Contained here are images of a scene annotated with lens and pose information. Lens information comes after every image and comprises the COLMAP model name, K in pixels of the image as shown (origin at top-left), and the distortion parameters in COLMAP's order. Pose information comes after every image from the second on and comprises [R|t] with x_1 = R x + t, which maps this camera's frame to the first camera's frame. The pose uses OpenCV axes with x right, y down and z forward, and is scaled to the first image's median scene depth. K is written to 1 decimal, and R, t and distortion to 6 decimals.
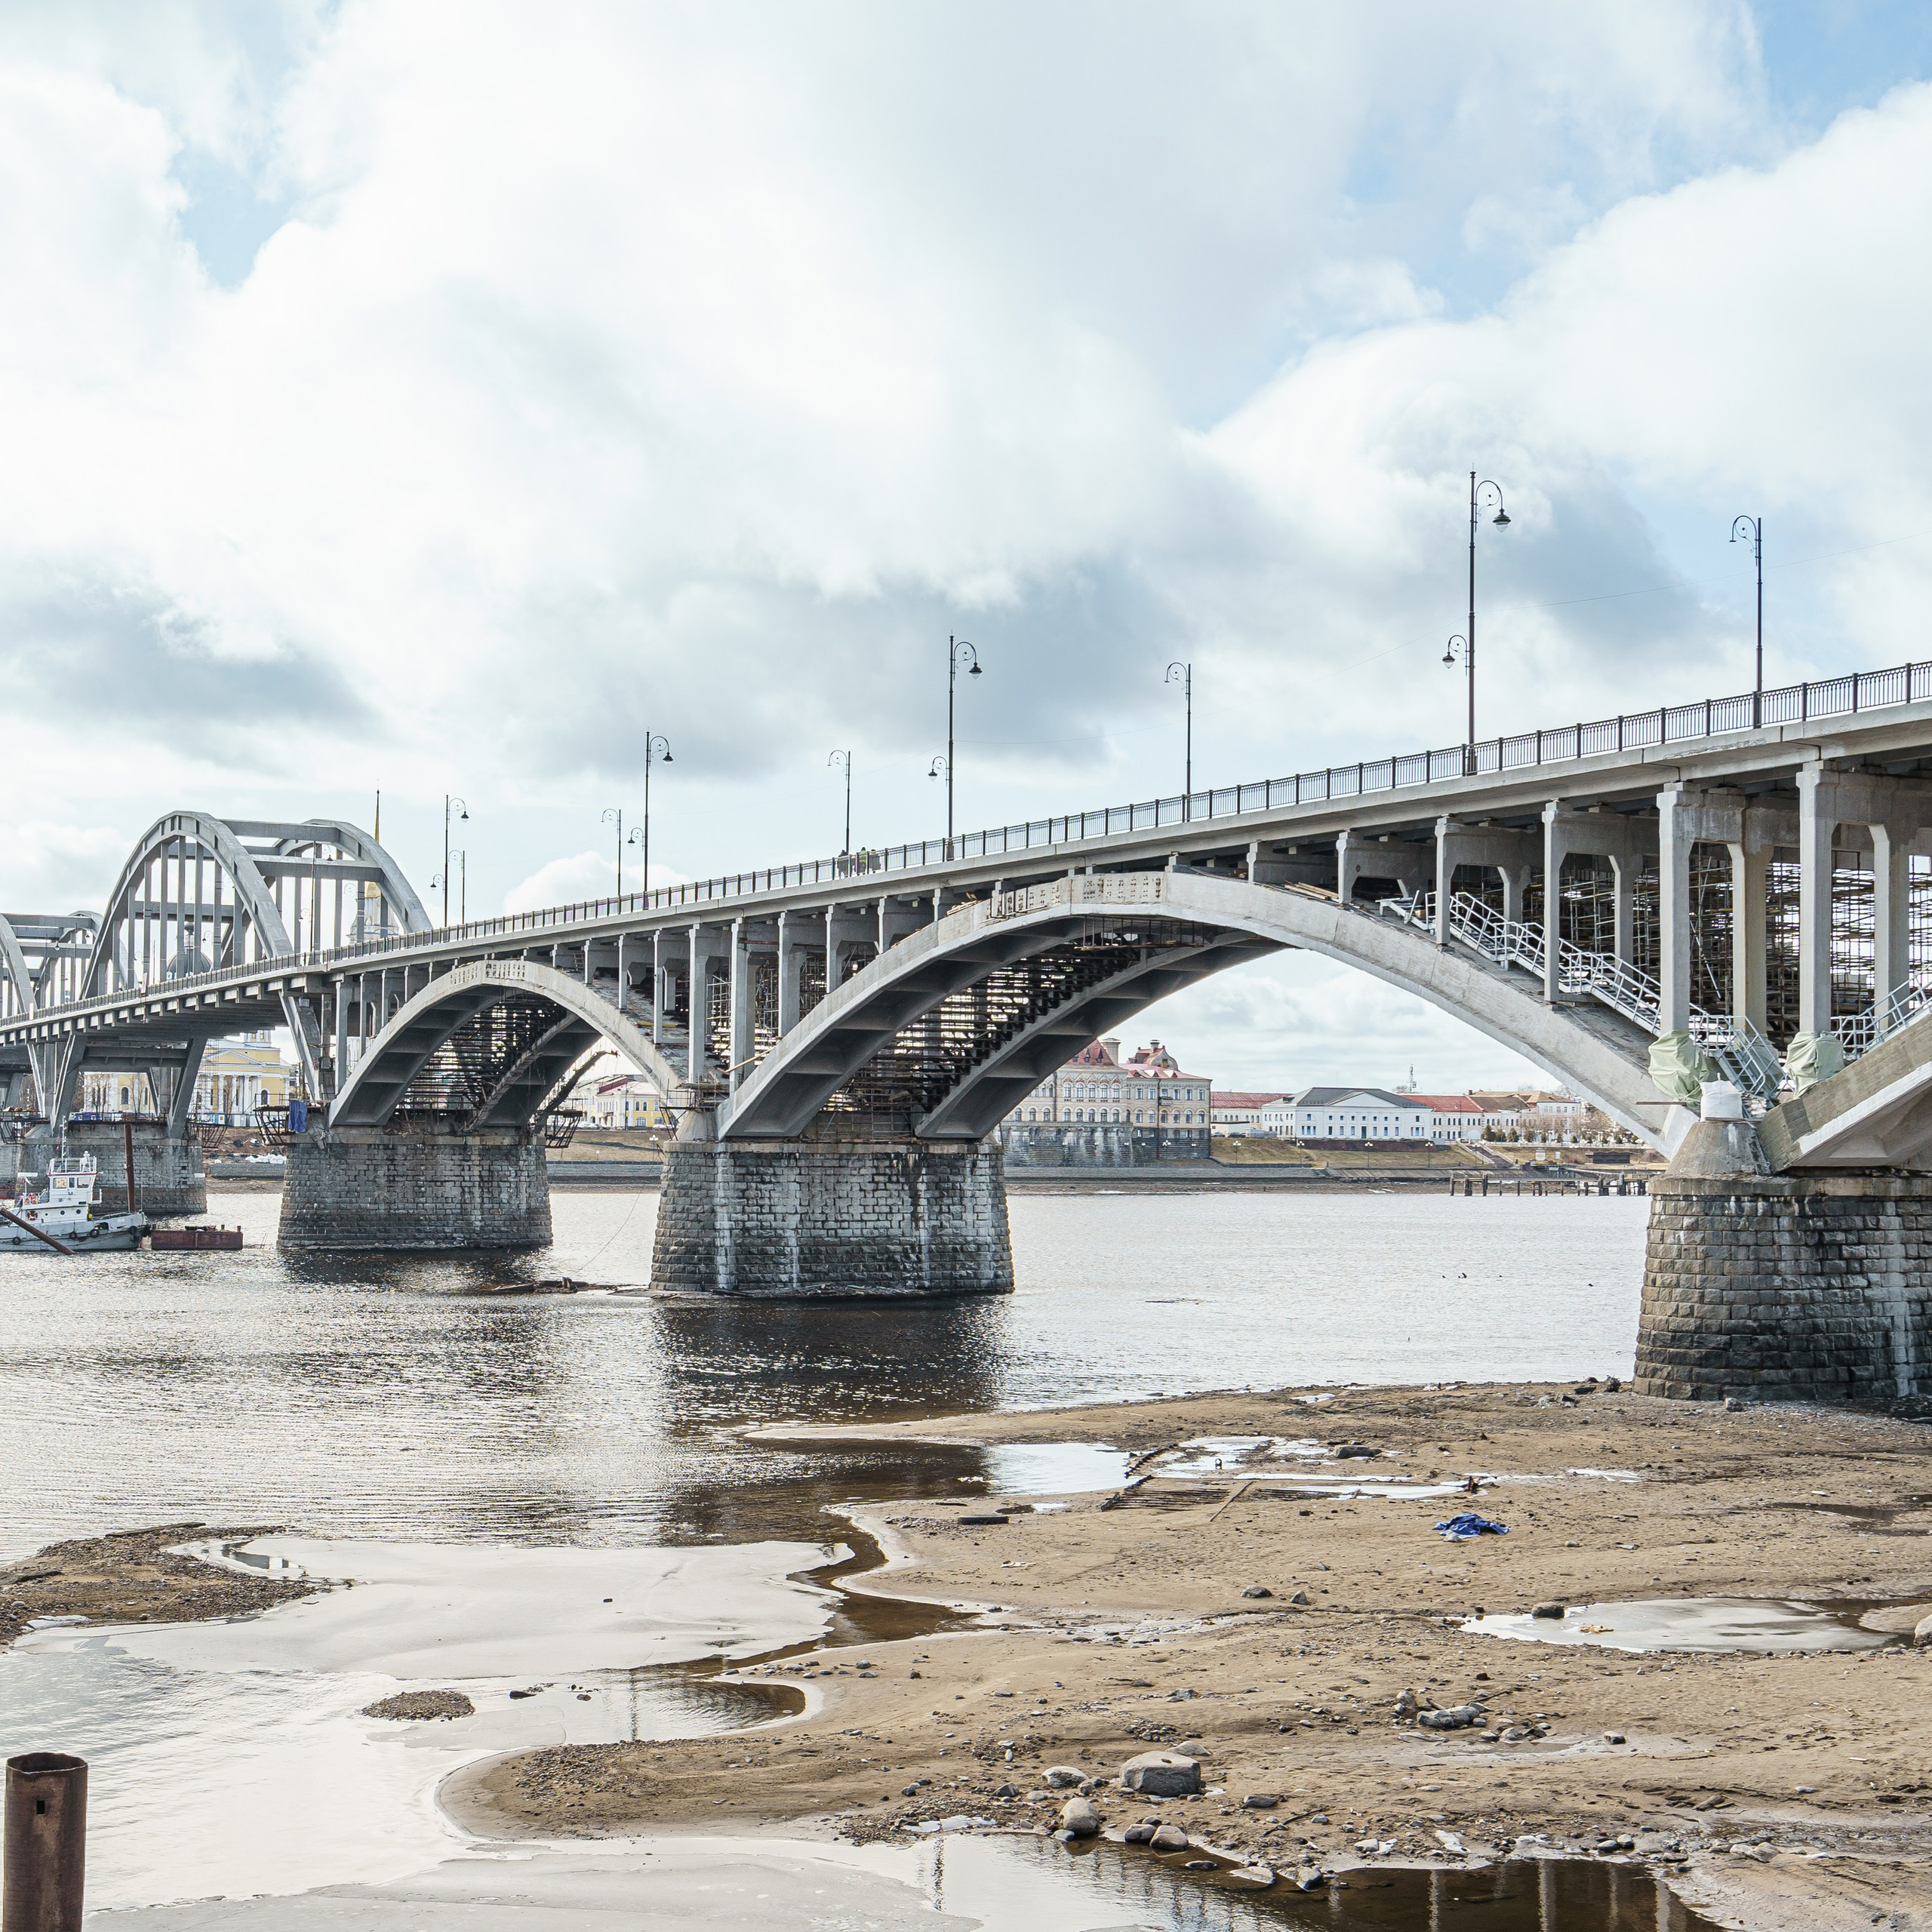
lens RADIAL K [[2742.2, 0, 922.9], [0, 2742.2, 1037.3], [0, 0, 1]] dist [0.012103, 0.025418]
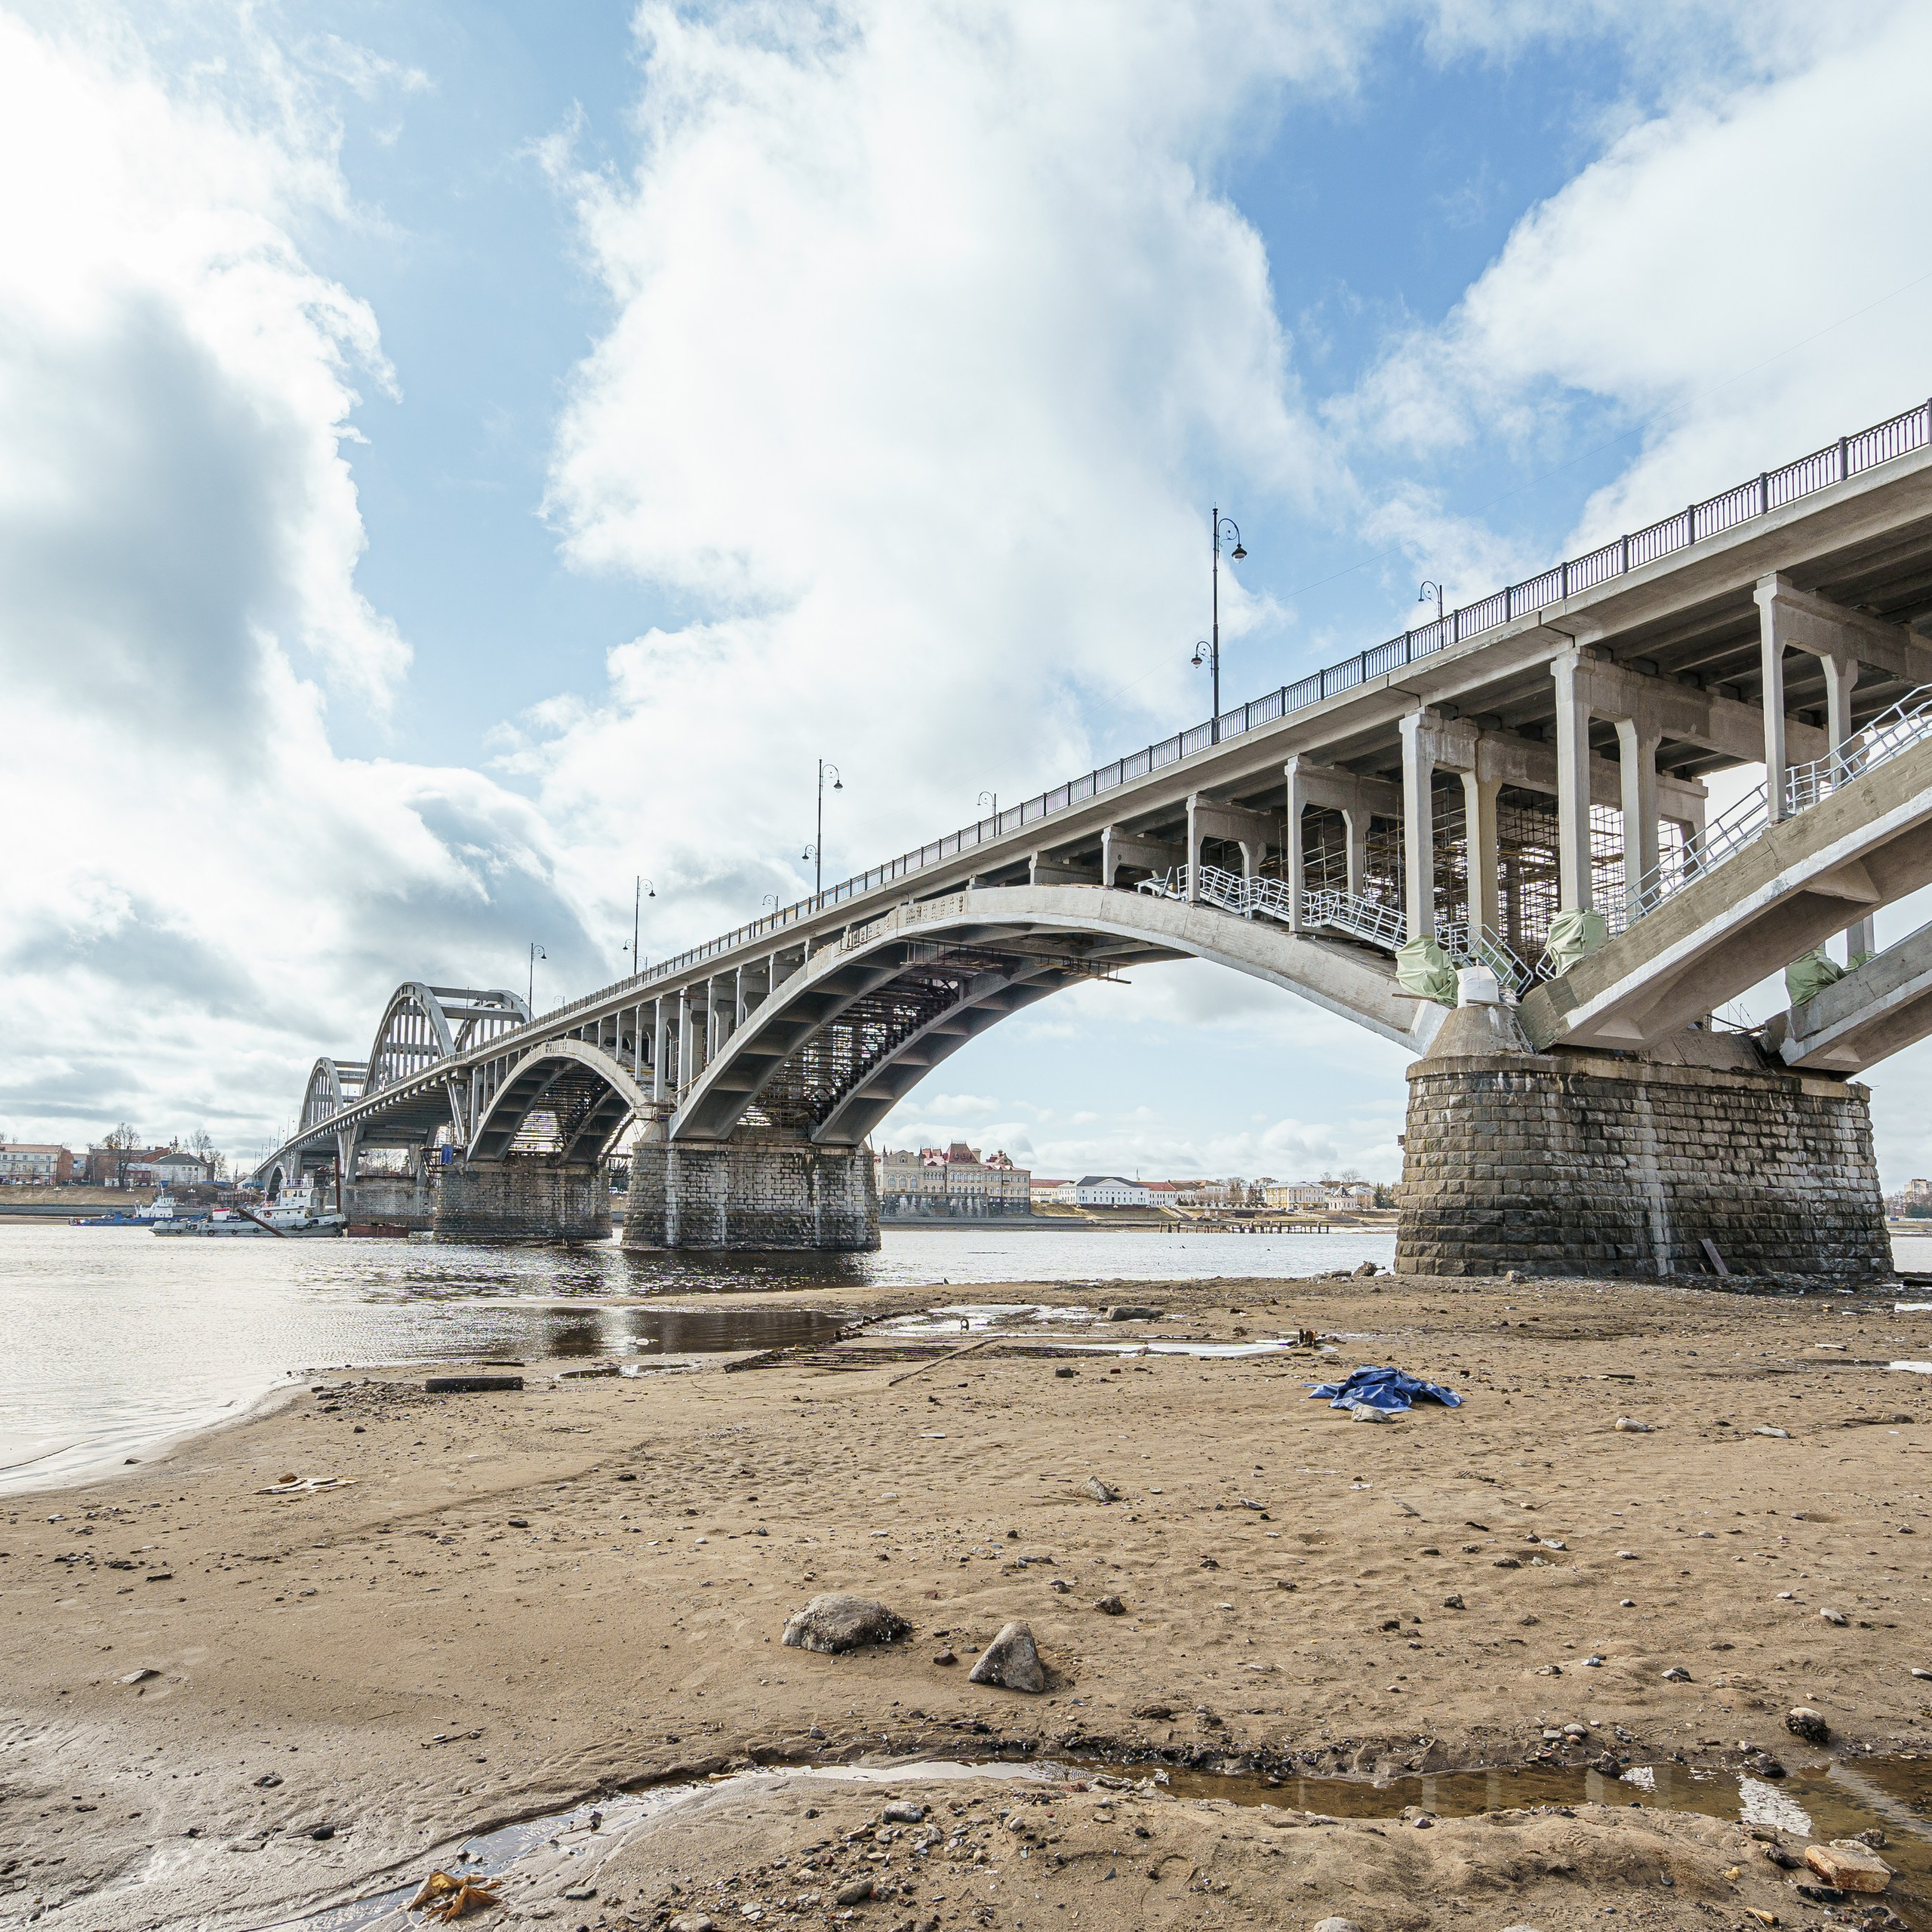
lens RADIAL K [[1390.1, 0, 954.0], [0, 1390.1, 1102.9], [0, 0, 1]] dist [-0.000711, 0.011958]
pose [[0.997848, 0.009092, 0.064934, 0.062801], [-0.006363, 0.999092, -0.042120, 0.091440], [-0.065258, 0.041617, 0.997000, 0.506837]]
